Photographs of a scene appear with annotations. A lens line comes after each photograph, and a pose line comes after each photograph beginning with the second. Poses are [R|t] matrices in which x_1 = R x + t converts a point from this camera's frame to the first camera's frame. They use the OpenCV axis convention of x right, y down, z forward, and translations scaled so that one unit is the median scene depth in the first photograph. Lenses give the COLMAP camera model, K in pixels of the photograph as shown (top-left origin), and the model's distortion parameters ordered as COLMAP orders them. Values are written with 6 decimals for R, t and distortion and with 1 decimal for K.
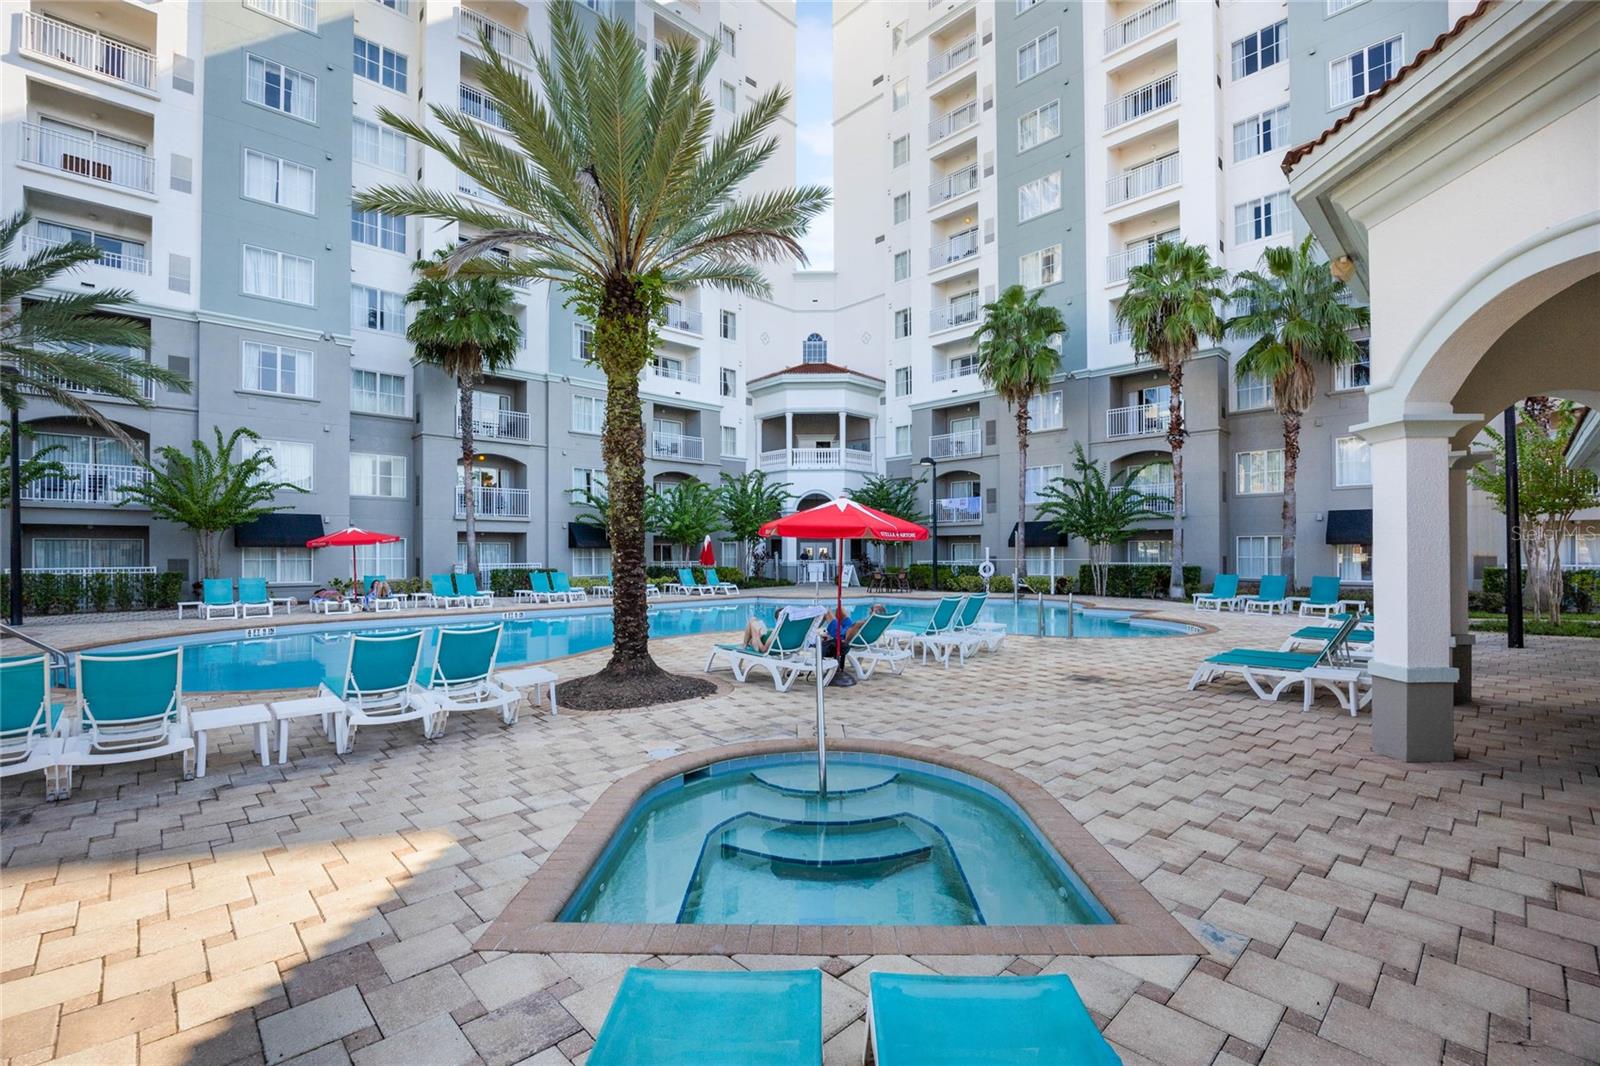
lens RADIAL K [[682.2, 0, 798.6], [0, 682.2, 547.9], [0, 0, 1]] dist [-0.008694, -0.000156]
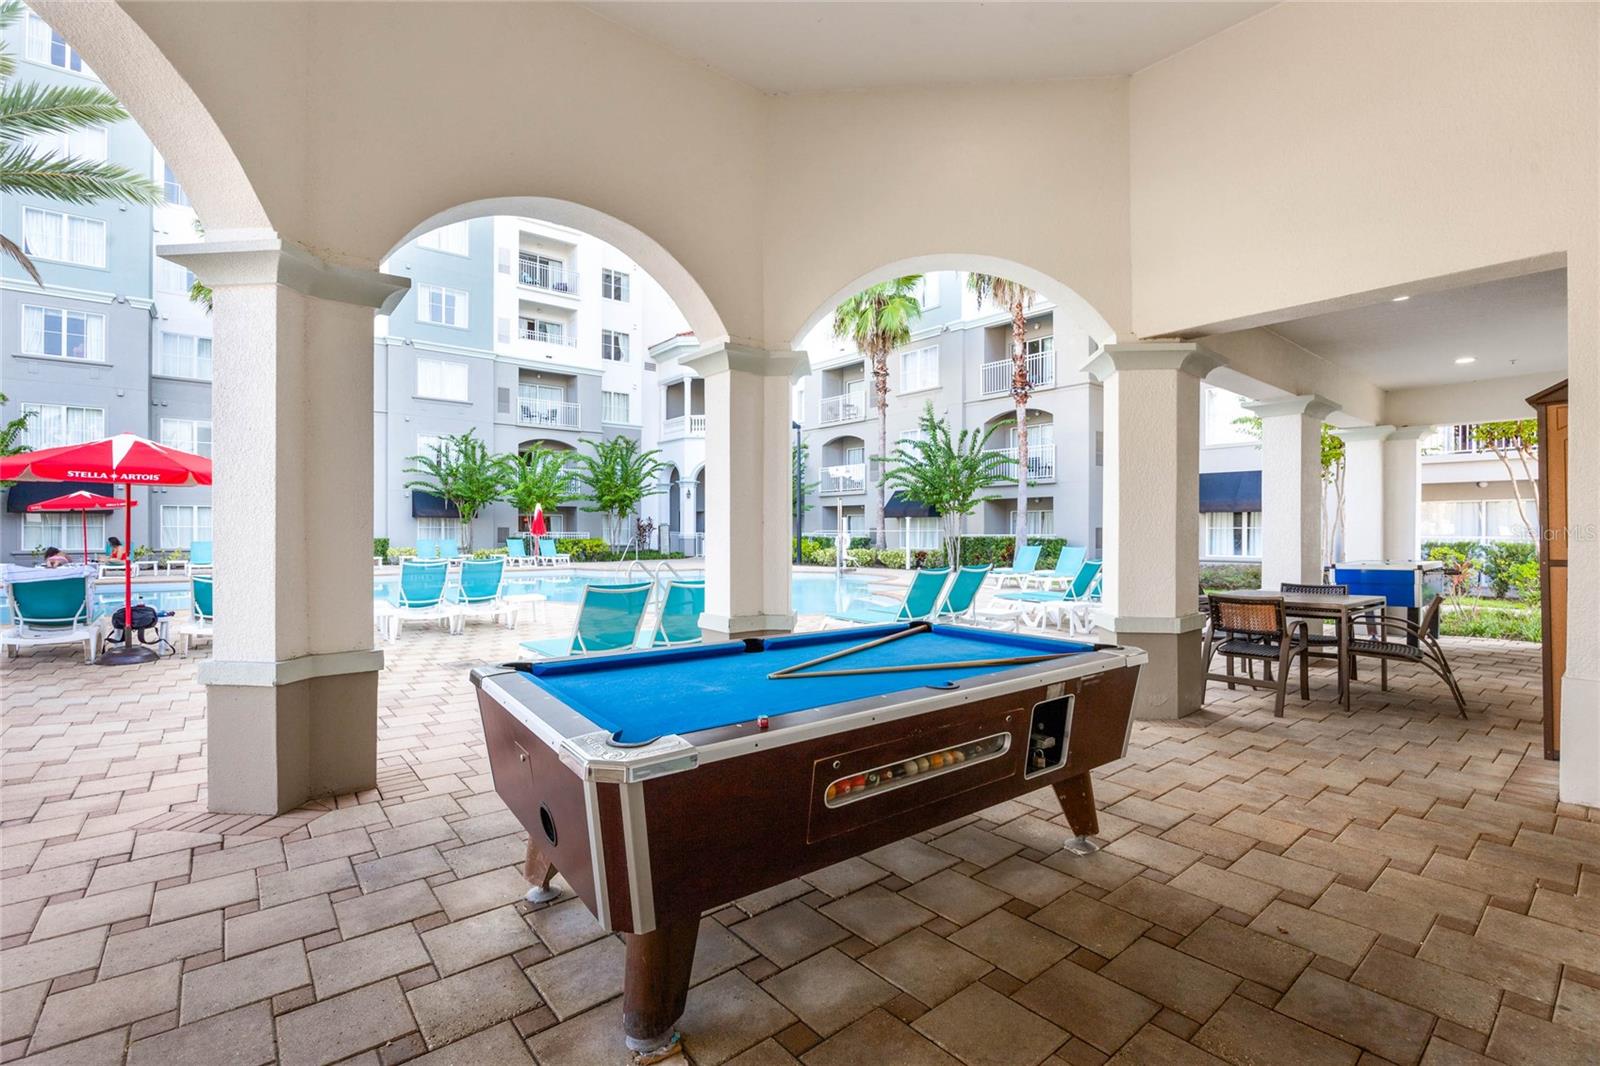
lens RADIAL K [[682.2, 0, 795.7], [0, 682.2, 529.8], [0, 0, 1]] dist [-0.008694, -0.000156]
pose [[0.996077, 0.004605, -0.088370, 0.302683], [-0.004113, 0.999975, 0.005751, 0.010263], [0.088394, -0.005365, 0.996071, 0.092041]]
